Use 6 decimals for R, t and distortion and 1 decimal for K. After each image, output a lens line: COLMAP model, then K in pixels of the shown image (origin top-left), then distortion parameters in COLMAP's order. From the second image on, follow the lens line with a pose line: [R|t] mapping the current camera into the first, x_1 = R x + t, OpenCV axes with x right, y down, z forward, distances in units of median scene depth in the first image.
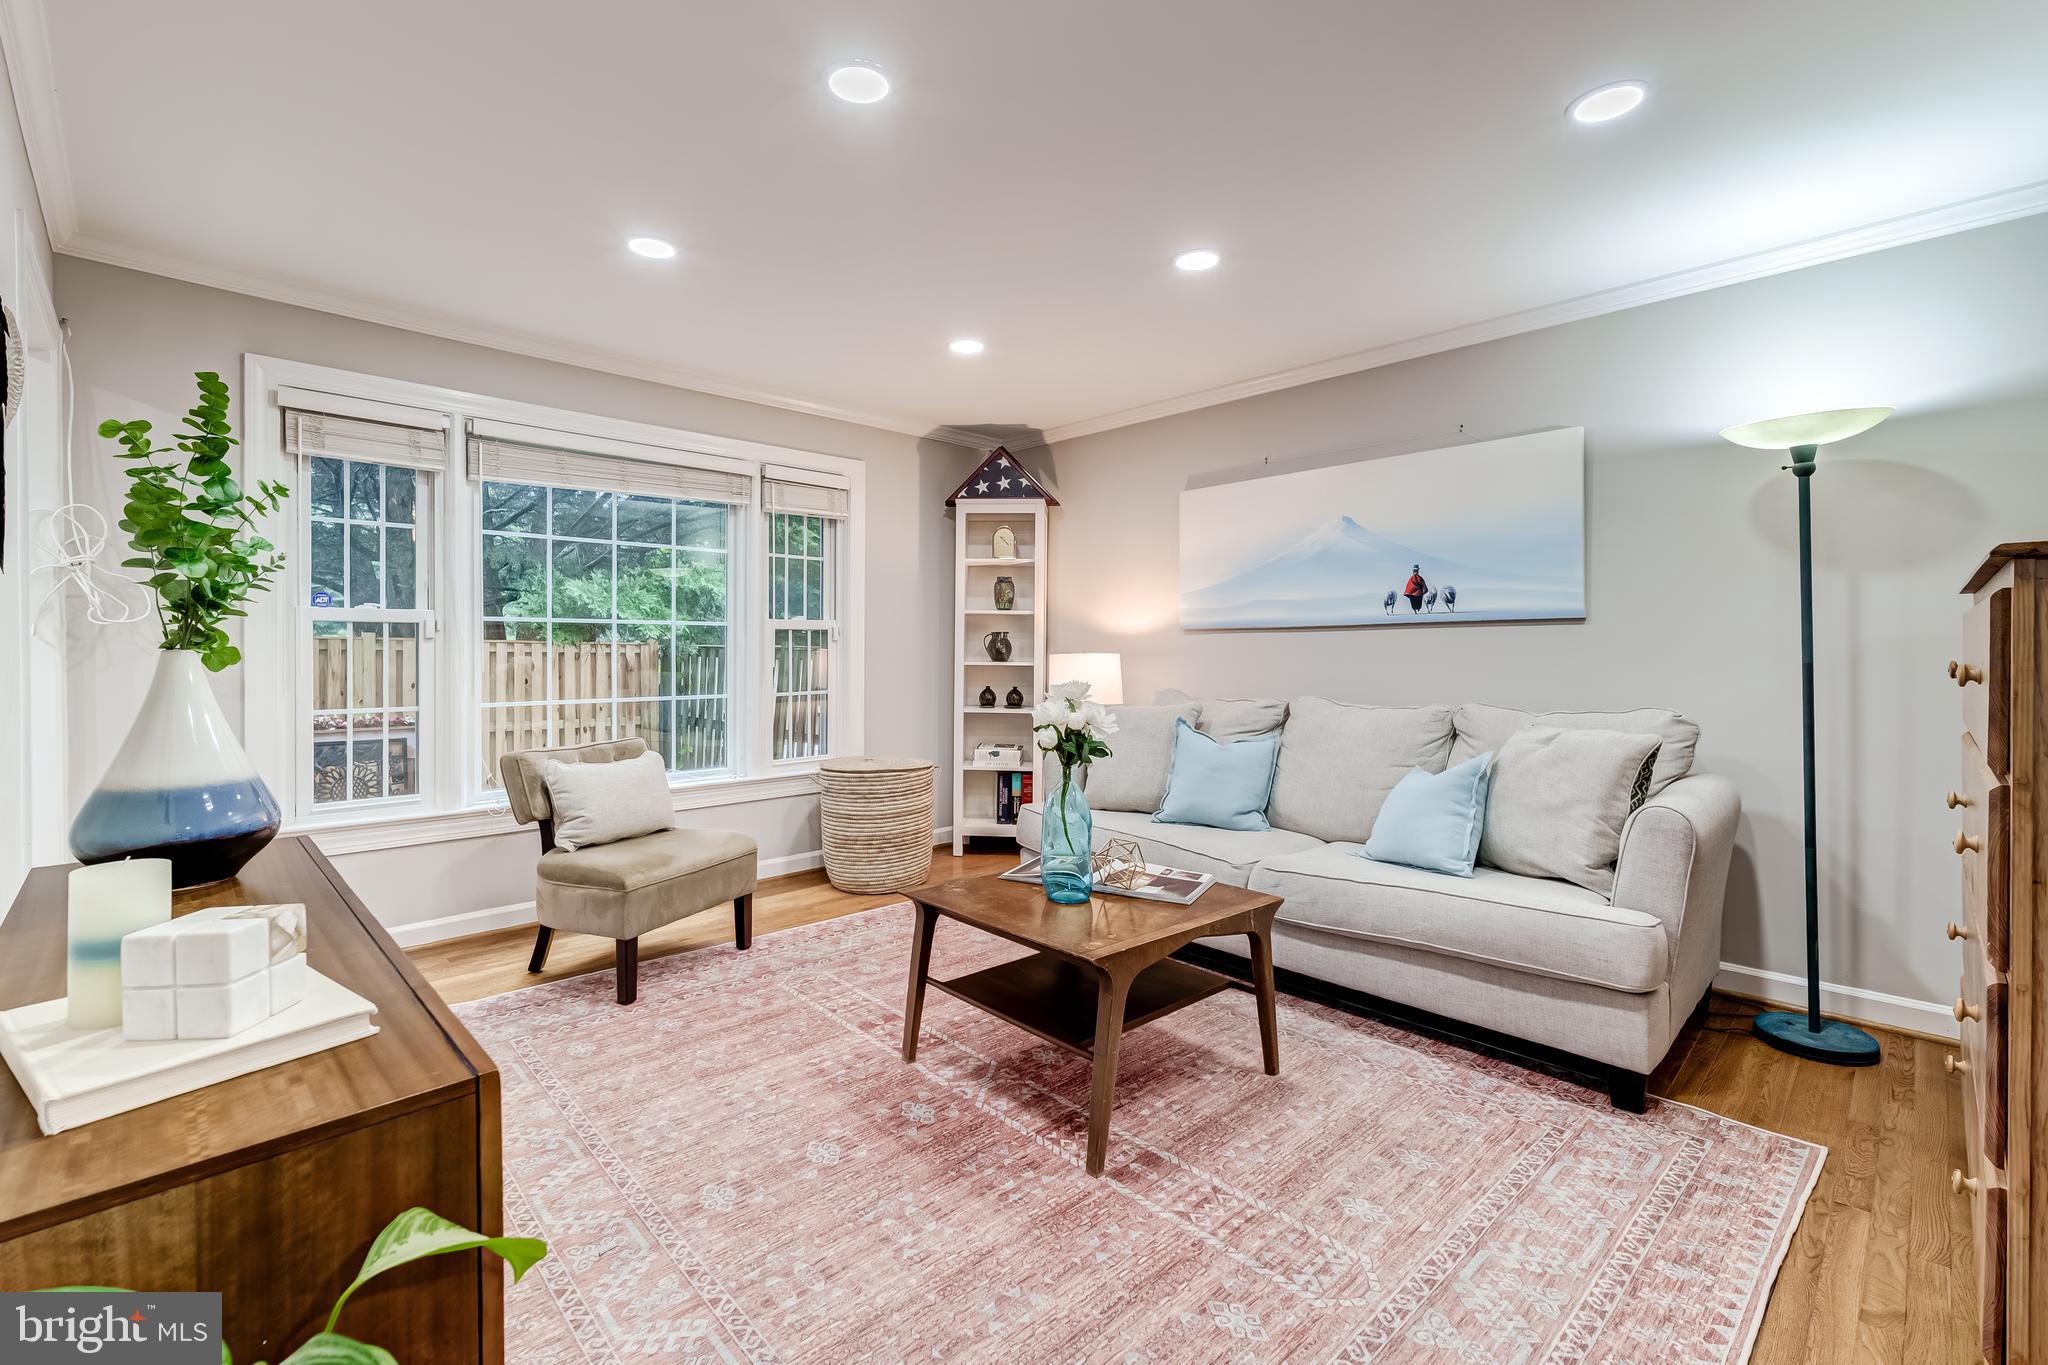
lens RADIAL K [[906.4, 0, 1025.9], [0, 906.4, 641.2], [0, 0, 1]] dist [0.001410, 0.000019]
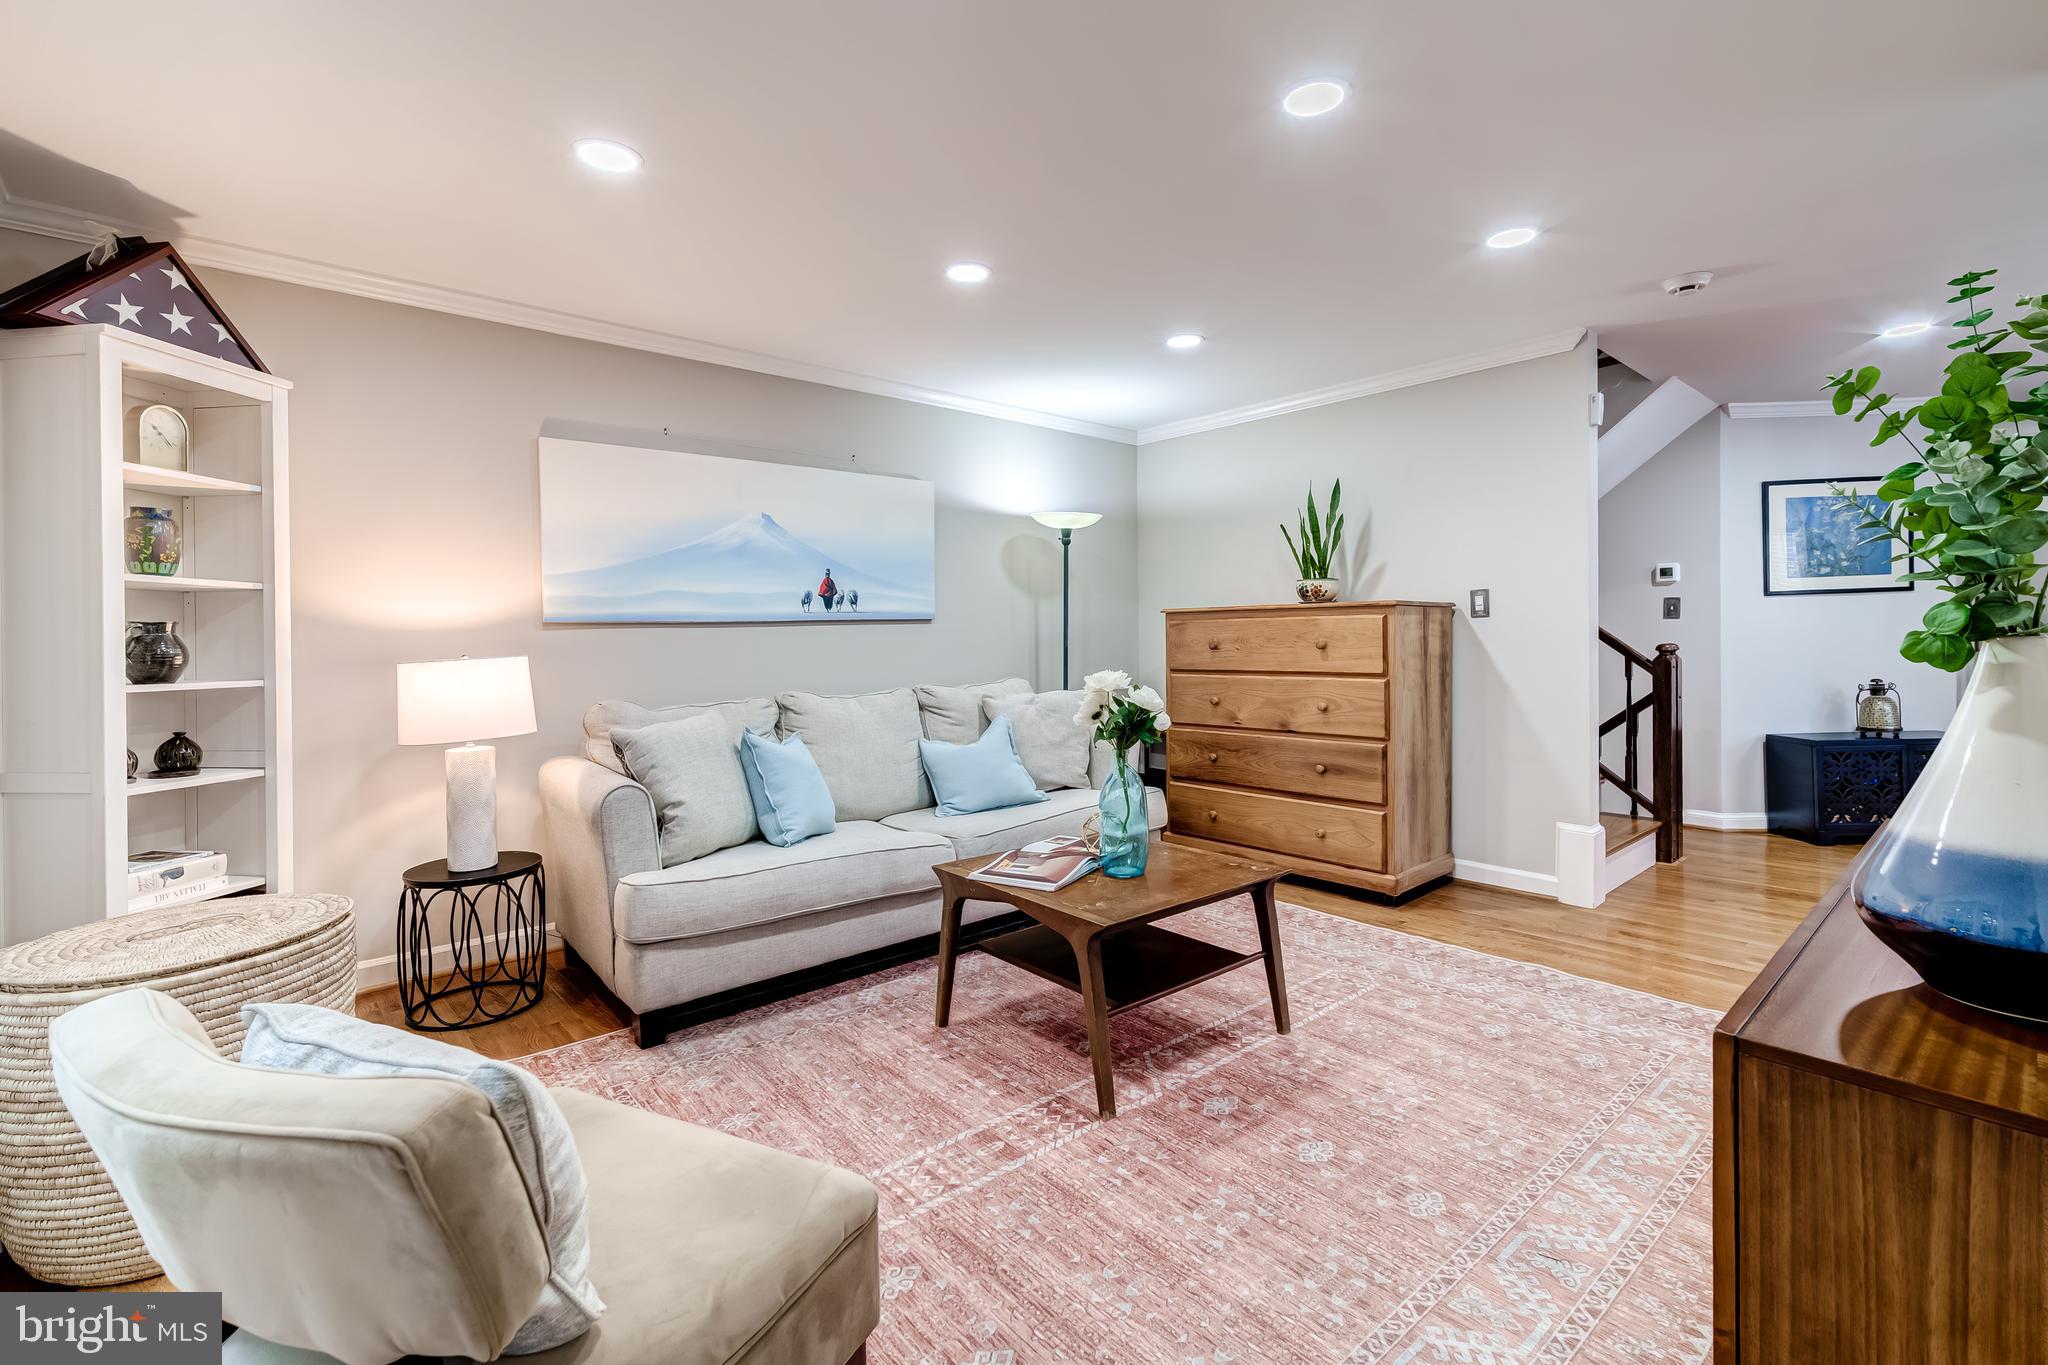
lens RADIAL K [[896.6, 0, 1027.2], [0, 896.6, 637.6], [0, 0, 1]] dist [0.002527, 0.000070]
pose [[0.042067, -0.002688, 0.999111, -0.689347], [0.006830, 0.999974, 0.002403, 0.000234], [-0.999091, 0.006723, 0.042084, 0.722665]]
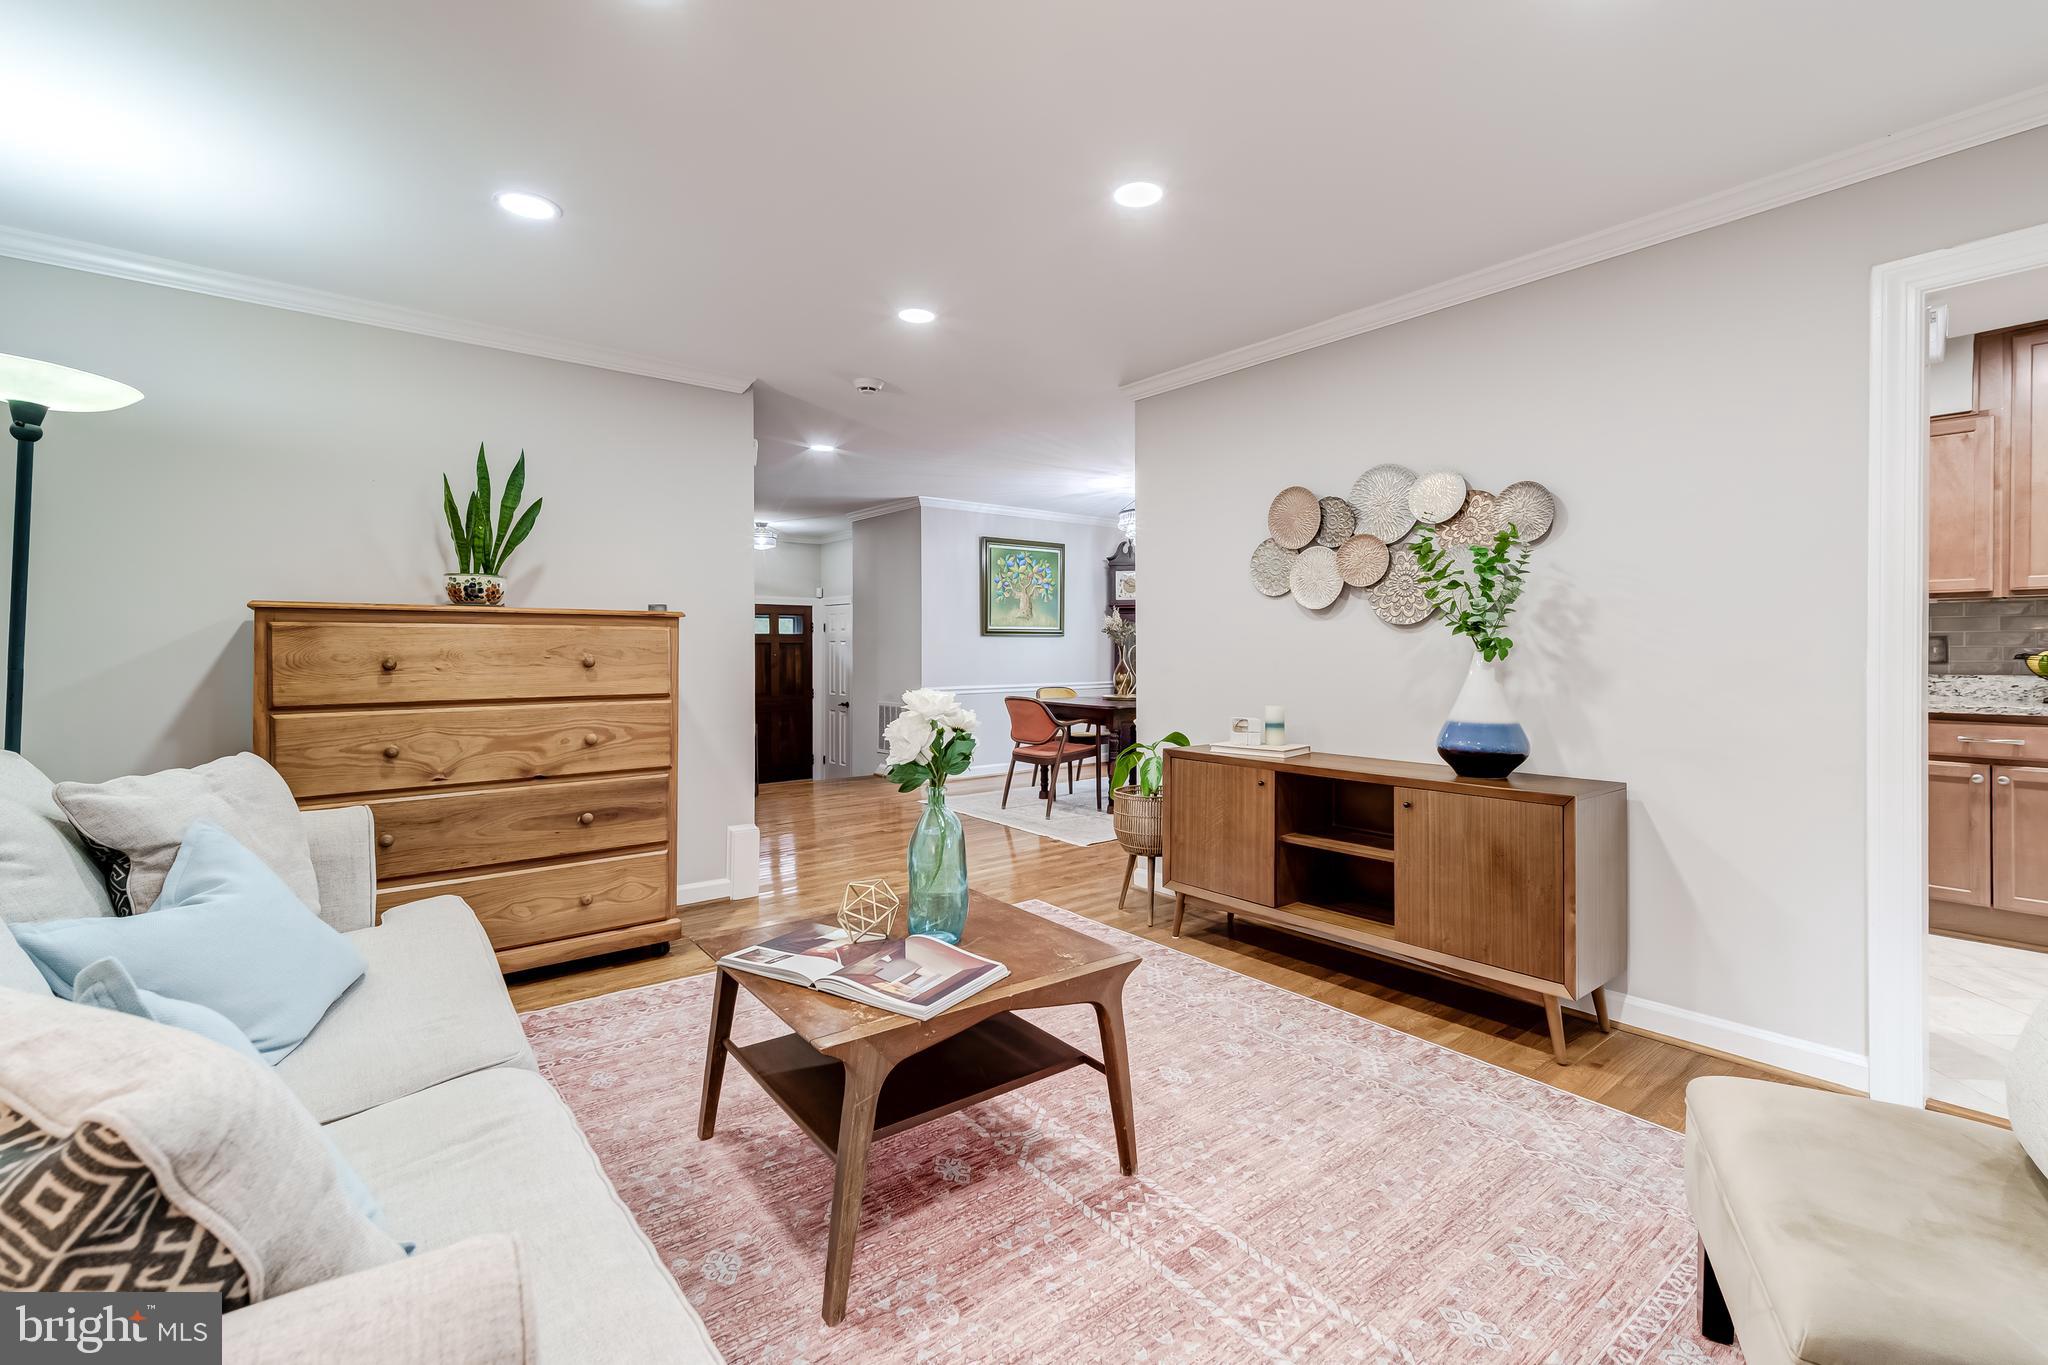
lens RADIAL K [[896.6, 0, 1027.2], [0, 896.6, 637.6], [0, 0, 1]] dist [0.002527, 0.000070]
pose [[-0.996498, 0.001068, 0.083607, -0.072676], [-0.000615, 0.999798, -0.020098, 0.008046], [-0.083611, -0.020079, -0.996296, 1.253821]]
